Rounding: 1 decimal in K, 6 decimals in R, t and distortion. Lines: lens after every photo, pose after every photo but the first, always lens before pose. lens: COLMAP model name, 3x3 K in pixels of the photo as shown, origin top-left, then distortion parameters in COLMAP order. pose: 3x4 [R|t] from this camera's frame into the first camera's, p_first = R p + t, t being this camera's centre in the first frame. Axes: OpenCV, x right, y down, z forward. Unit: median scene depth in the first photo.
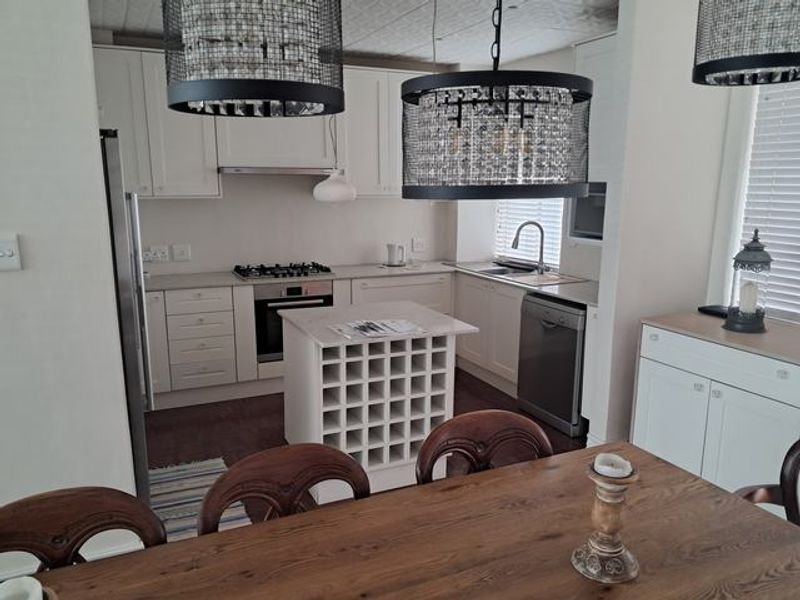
lens RADIAL K [[635.8, 0, 422.3], [0, 635.8, 307.3], [0, 0, 1]] dist [0.023479, -0.023385]
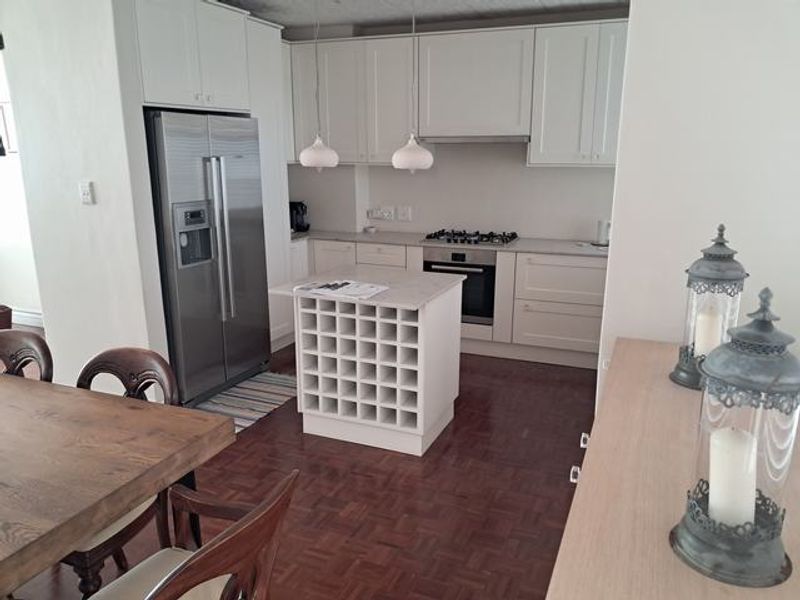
lens RADIAL K [[635.8, 0, 423.1], [0, 635.8, 318.5], [0, 0, 1]] dist [0.023479, -0.023385]
pose [[0.675650, 0.189299, -0.712504, 0.528456], [-0.148375, 0.981612, 0.120097, -0.043887], [0.722137, 0.024574, 0.691314, 0.243778]]
